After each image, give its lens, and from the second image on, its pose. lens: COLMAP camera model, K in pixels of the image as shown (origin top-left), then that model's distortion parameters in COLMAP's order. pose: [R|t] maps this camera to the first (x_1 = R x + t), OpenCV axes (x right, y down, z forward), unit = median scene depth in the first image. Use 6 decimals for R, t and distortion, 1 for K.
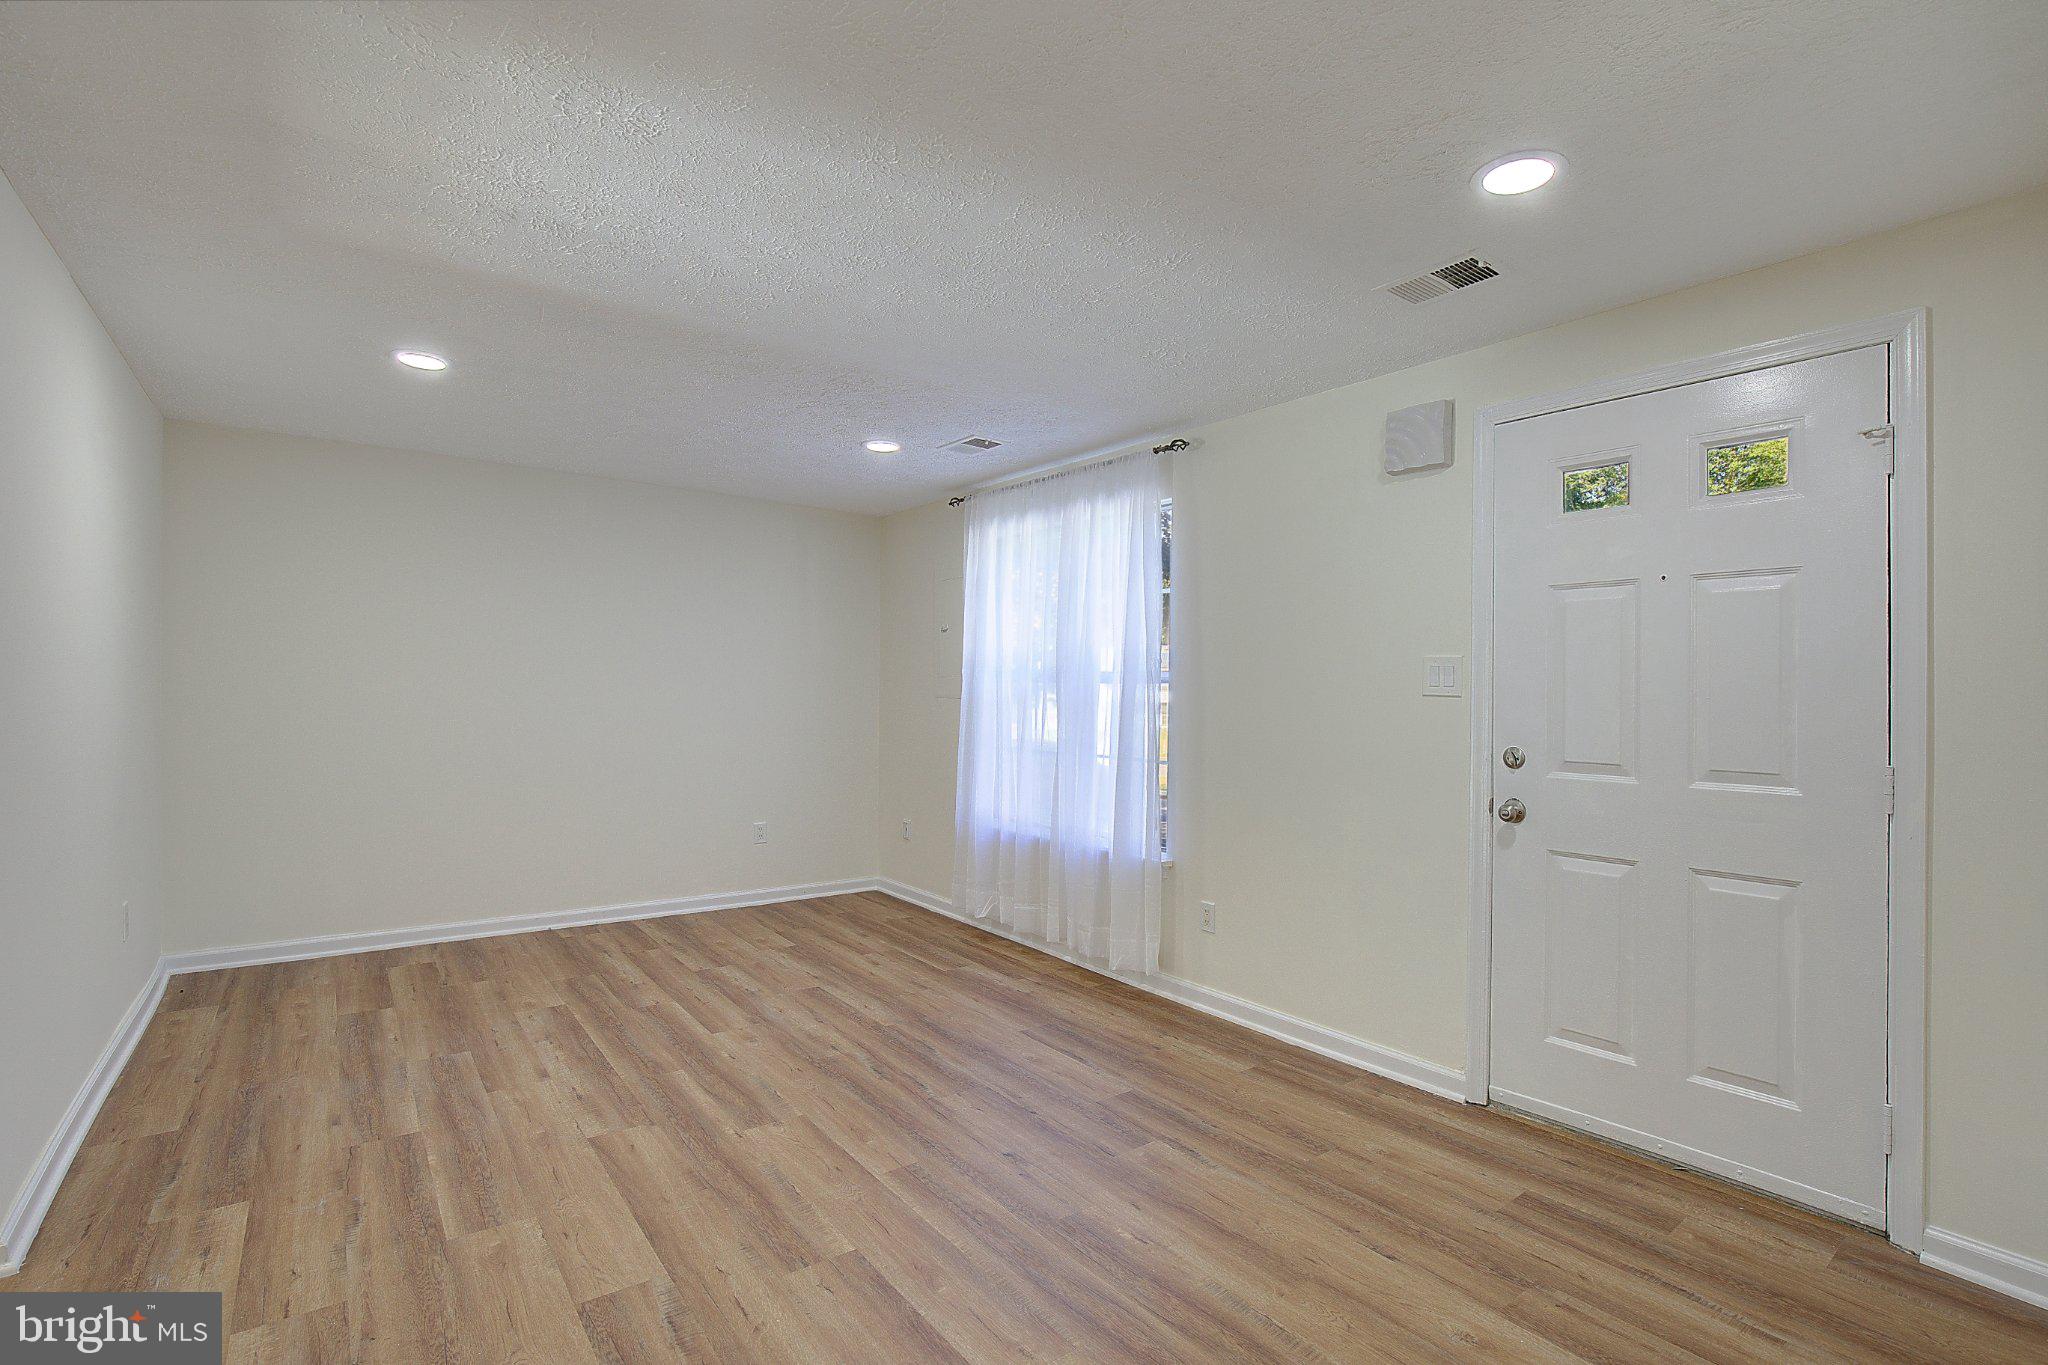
lens RADIAL K [[941.5, 0, 1033.7], [0, 941.5, 684.3], [0, 0, 1]] dist [-0.032659, 0.010489]
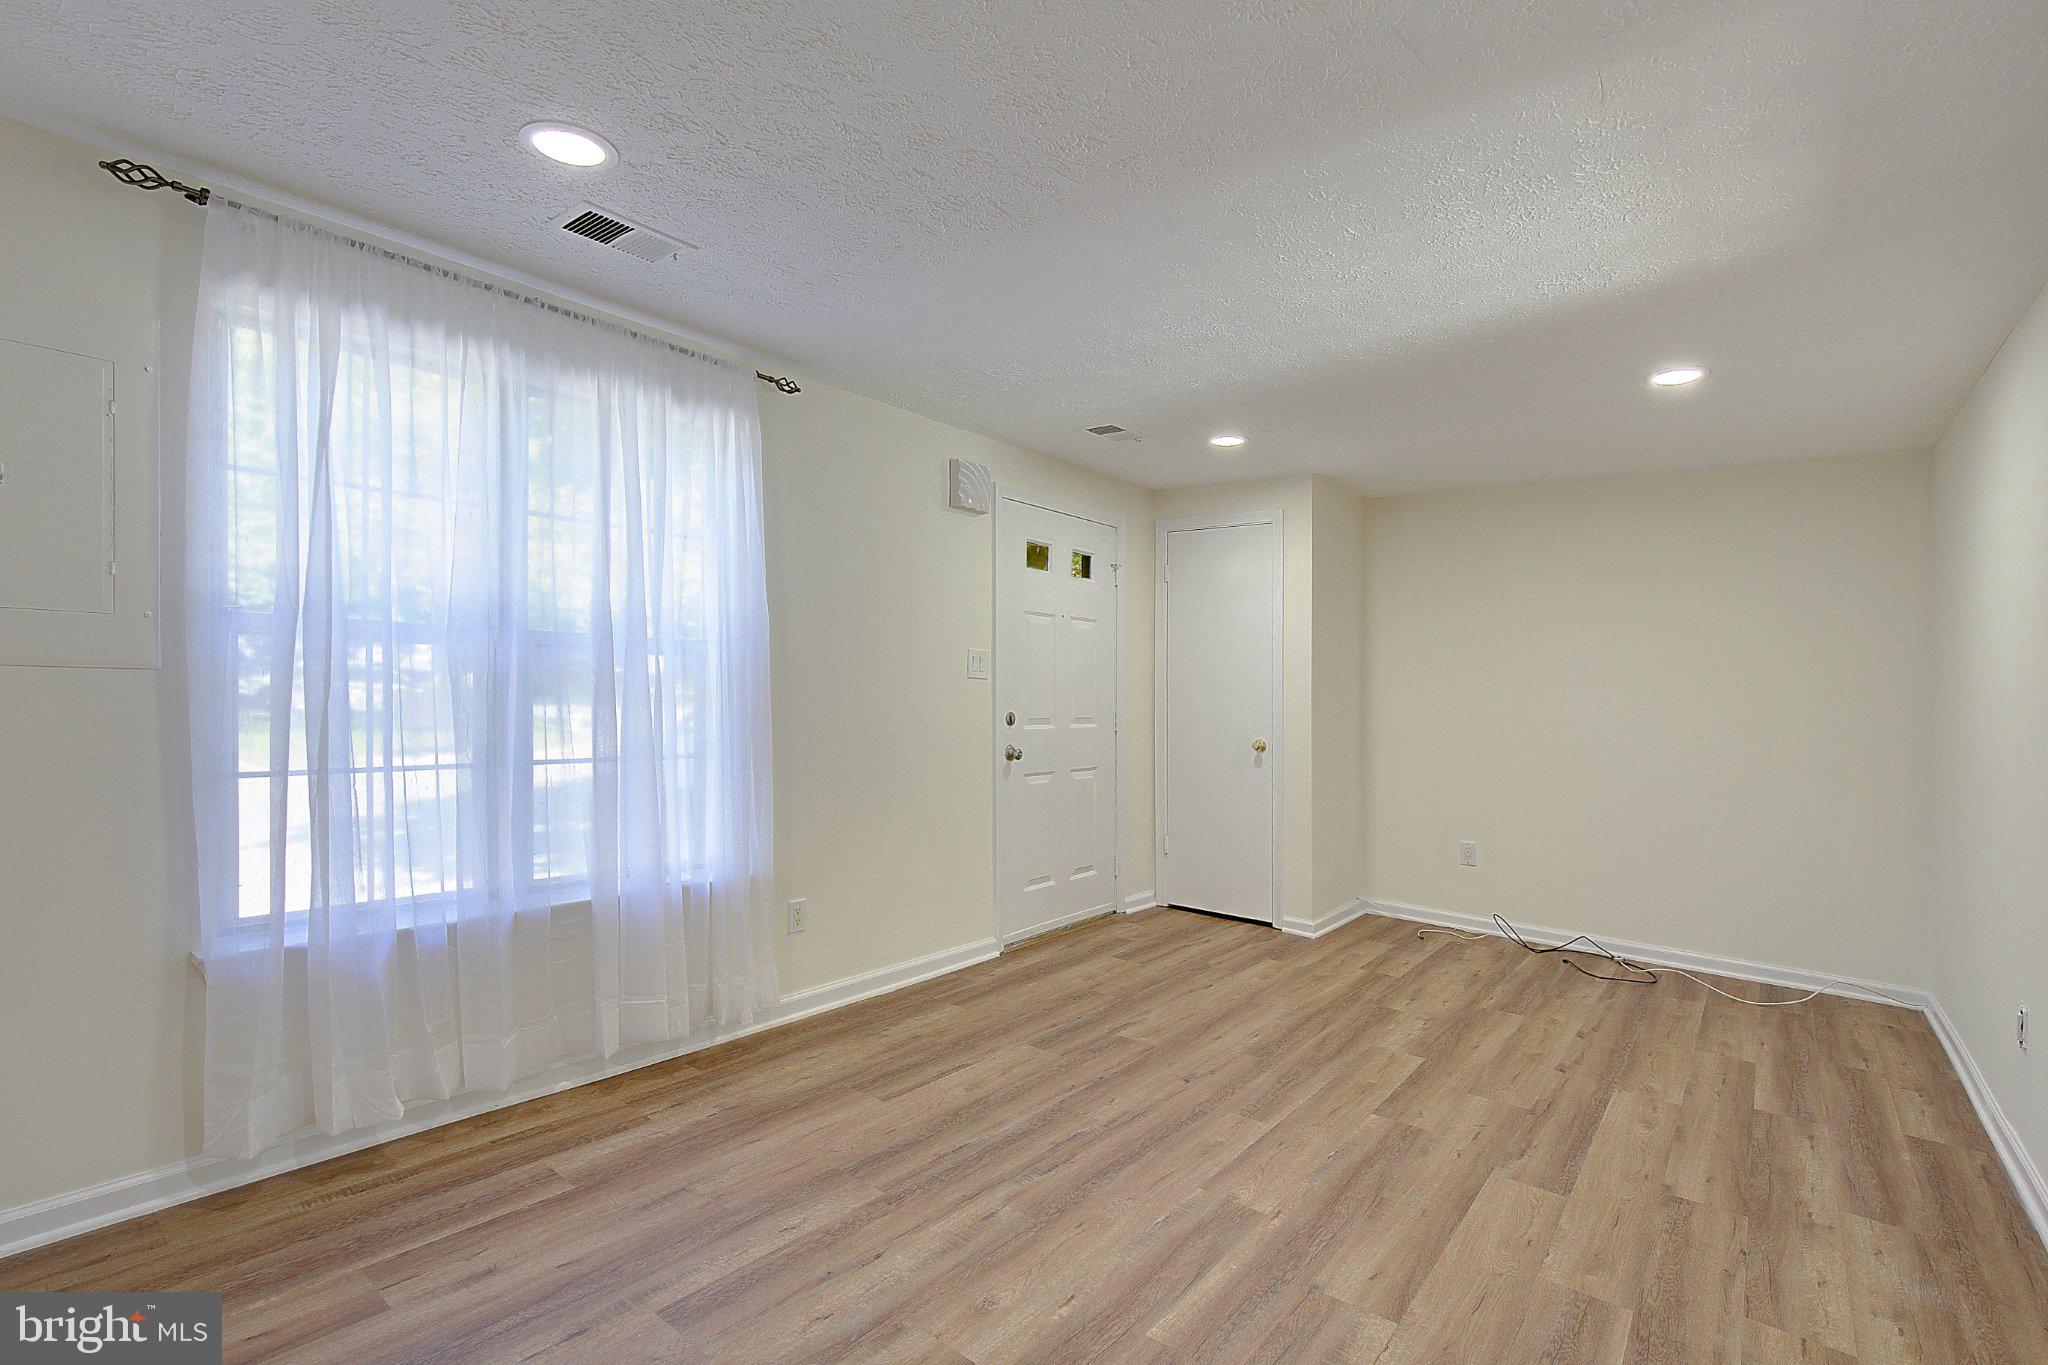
lens RADIAL K [[959.7, 0, 1050.6], [0, 959.7, 710.4], [0, 0, 1]] dist [-0.021291, 0.000538]
pose [[-0.261577, -0.046621, 0.964056, -0.951888], [-0.052197, 0.998054, 0.034102, 0.009631], [-0.963770, -0.041400, -0.263501, 1.282501]]
